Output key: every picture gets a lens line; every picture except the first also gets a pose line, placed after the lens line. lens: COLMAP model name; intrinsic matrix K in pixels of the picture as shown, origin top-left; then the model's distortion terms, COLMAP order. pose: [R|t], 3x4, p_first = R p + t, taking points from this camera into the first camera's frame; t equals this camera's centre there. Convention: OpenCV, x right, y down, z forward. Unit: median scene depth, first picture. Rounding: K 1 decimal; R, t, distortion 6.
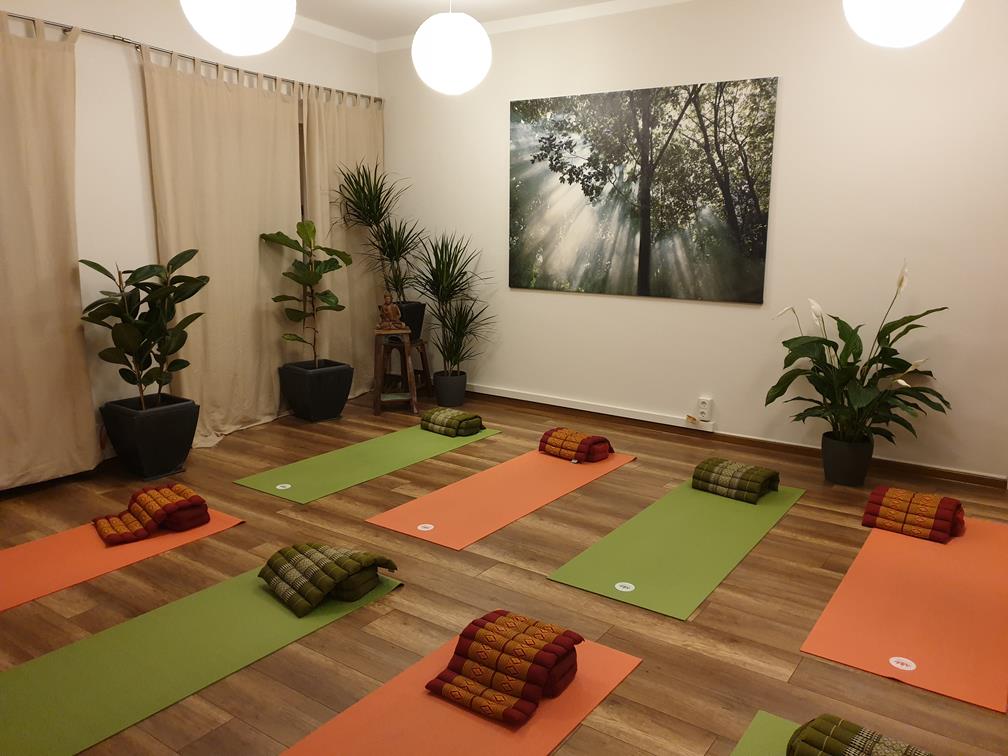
lens RADIAL K [[792.1, 0, 503.9], [0, 792.1, 375.4], [0, 0, 1]] dist [-0.005577, -0.022368]
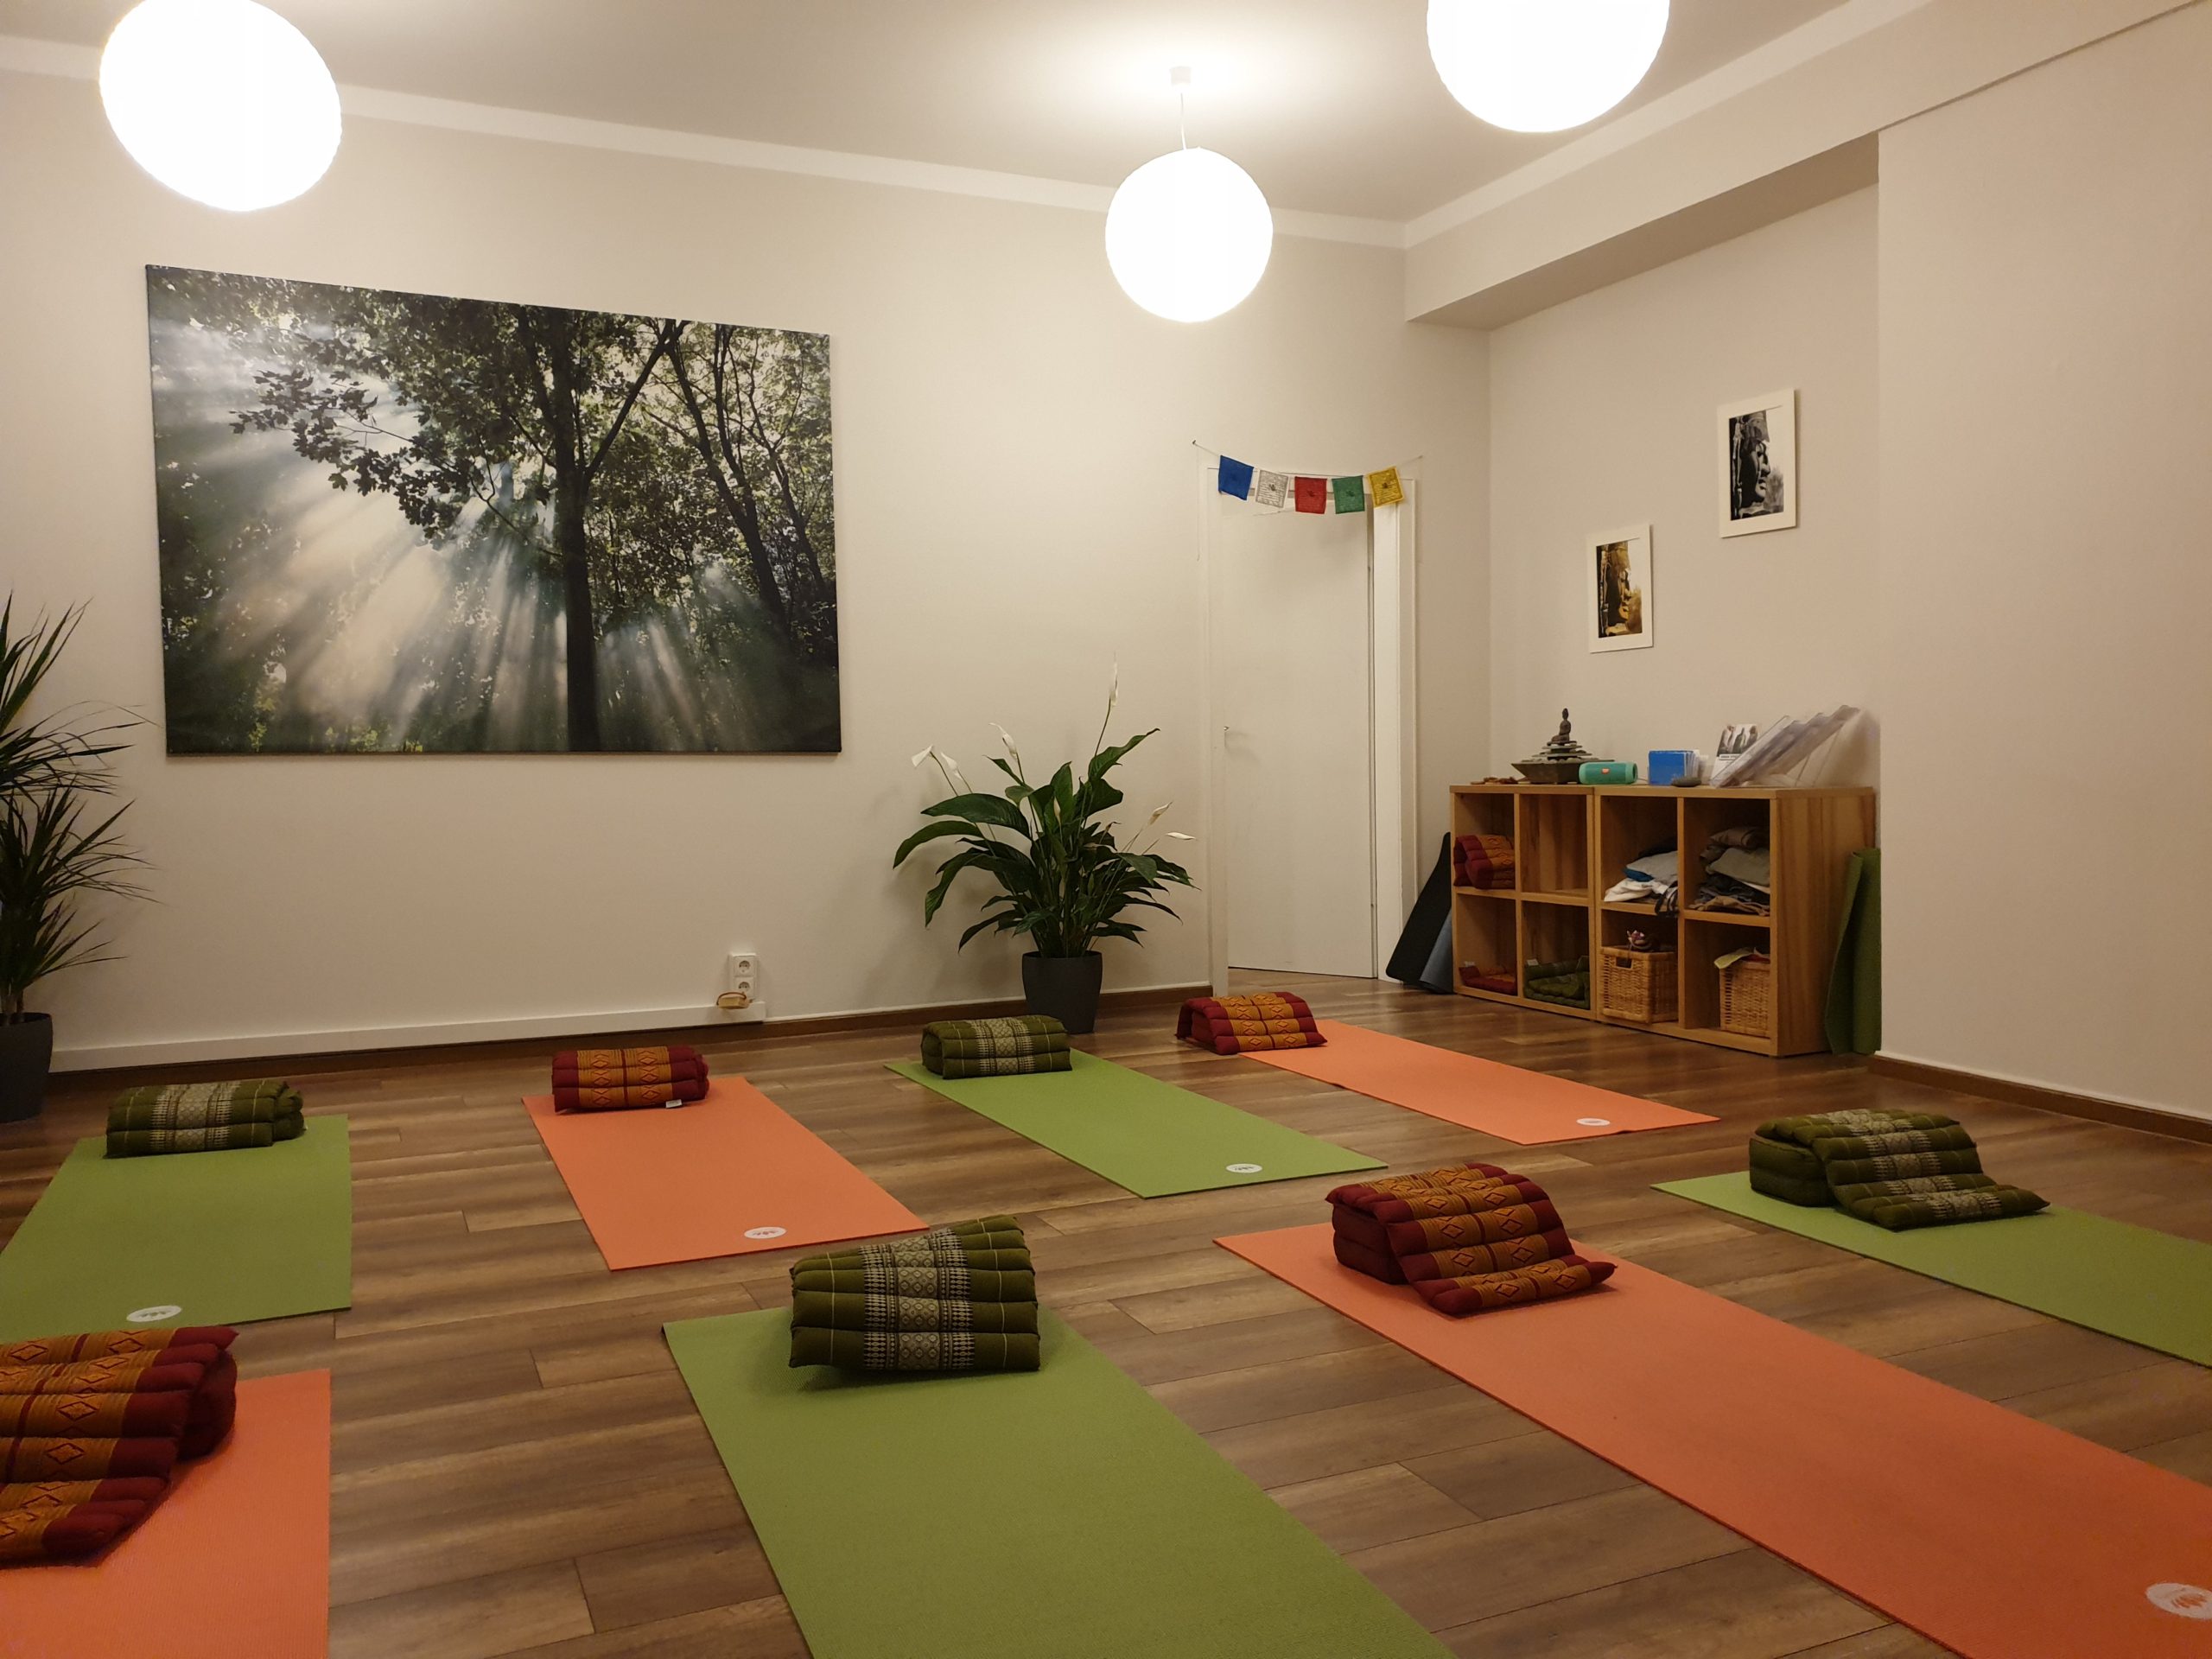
lens RADIAL K [[1738.3, 0, 1178.4], [0, 1738.3, 826.0], [0, 0, 1]] dist [-0.005577, -0.022368]
pose [[0.480445, -0.047483, 0.875739, -0.551008], [0.172114, 0.984221, -0.041059, 0.042102], [-0.859971, 0.170454, 0.481037, 0.248115]]
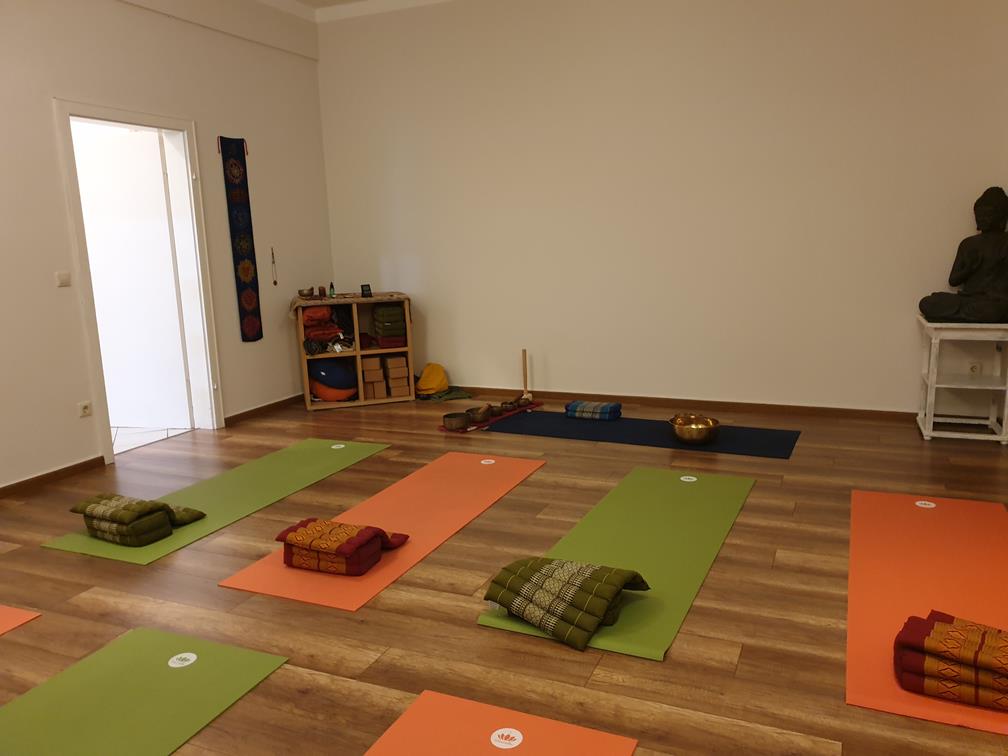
lens RADIAL K [[792.1, 0, 535.8], [0, 792.1, 374.5], [0, 0, 1]] dist [-0.005577, -0.022368]
pose [[-0.972175, 0.069920, -0.223577, -0.013577], [-0.014280, 0.934953, 0.354485, -0.150946], [0.233819, 0.347814, -0.907939, 0.989453]]
